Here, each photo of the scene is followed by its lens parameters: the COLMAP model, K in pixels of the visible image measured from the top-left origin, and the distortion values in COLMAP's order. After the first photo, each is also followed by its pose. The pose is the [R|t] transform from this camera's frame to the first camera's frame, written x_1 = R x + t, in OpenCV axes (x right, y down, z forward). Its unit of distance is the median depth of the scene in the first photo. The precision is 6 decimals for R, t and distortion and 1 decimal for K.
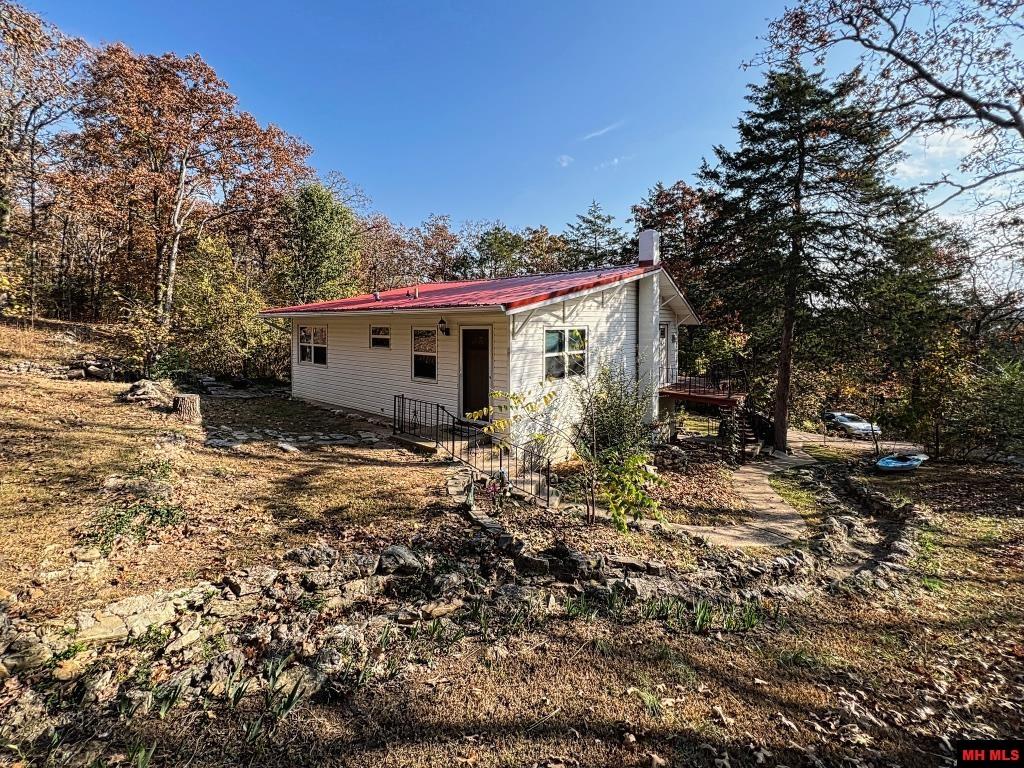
lens RADIAL K [[431.5, 0, 513.0], [0, 431.5, 332.1], [0, 0, 1]] dist [0.000388, 0.000251]
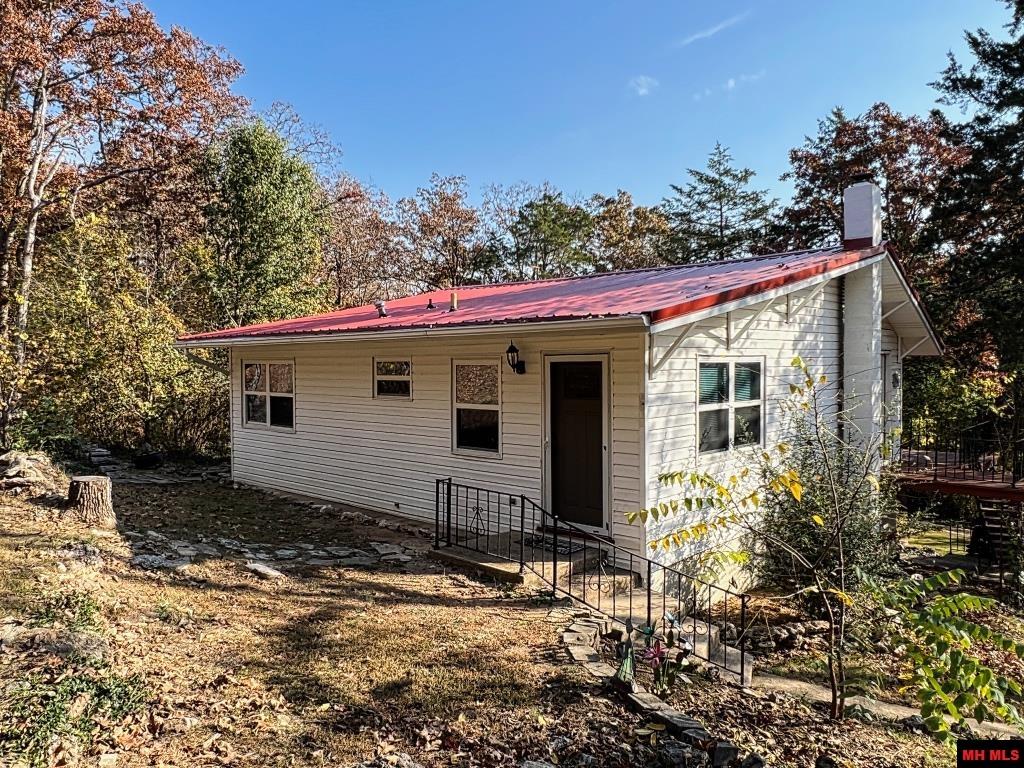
lens RADIAL K [[726.7, 0, 512.0], [0, 726.7, 384.0], [0, 0, 1]] dist [0.001962, -0.002429]
pose [[0.998246, -0.004874, -0.058994, -0.103713], [0.005500, 0.999930, 0.010453, 0.010736], [0.058939, -0.010759, 0.998204, 0.050950]]
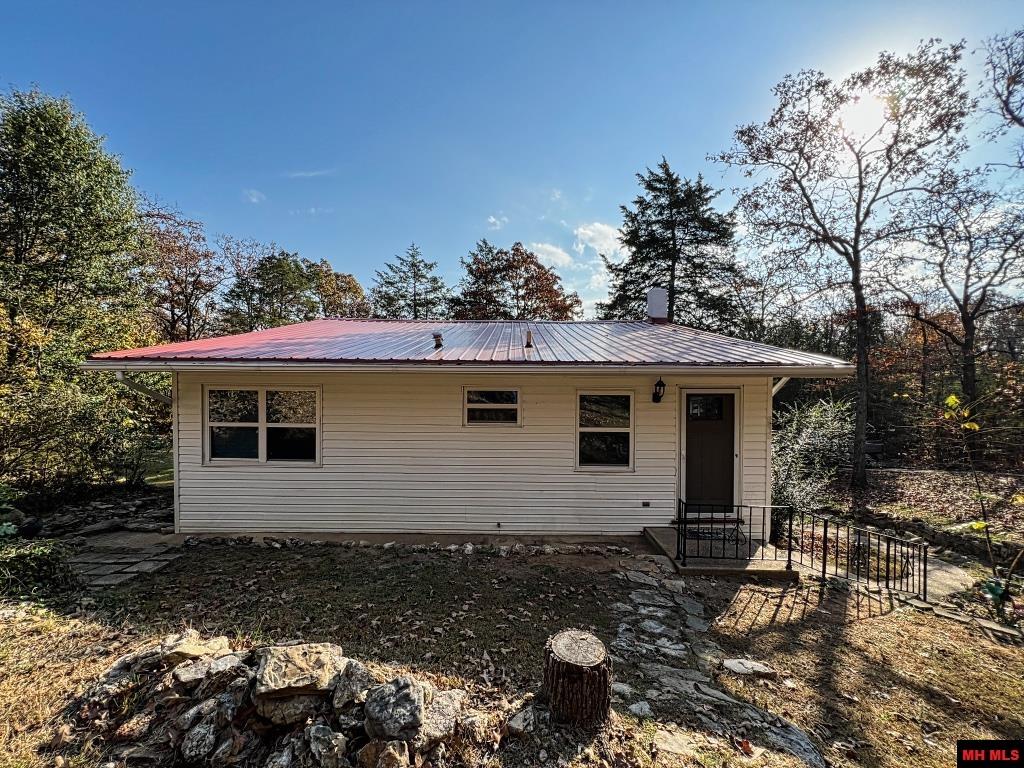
lens RADIAL K [[409.7, 0, 508.4], [0, 409.7, 382.3], [0, 0, 1]] dist [-0.000658, 0.000406]
pose [[0.774578, -0.008635, 0.632419, -0.737580], [0.004489, 0.999957, 0.008156, -0.030714], [-0.632462, -0.003479, 0.774583, 0.606973]]
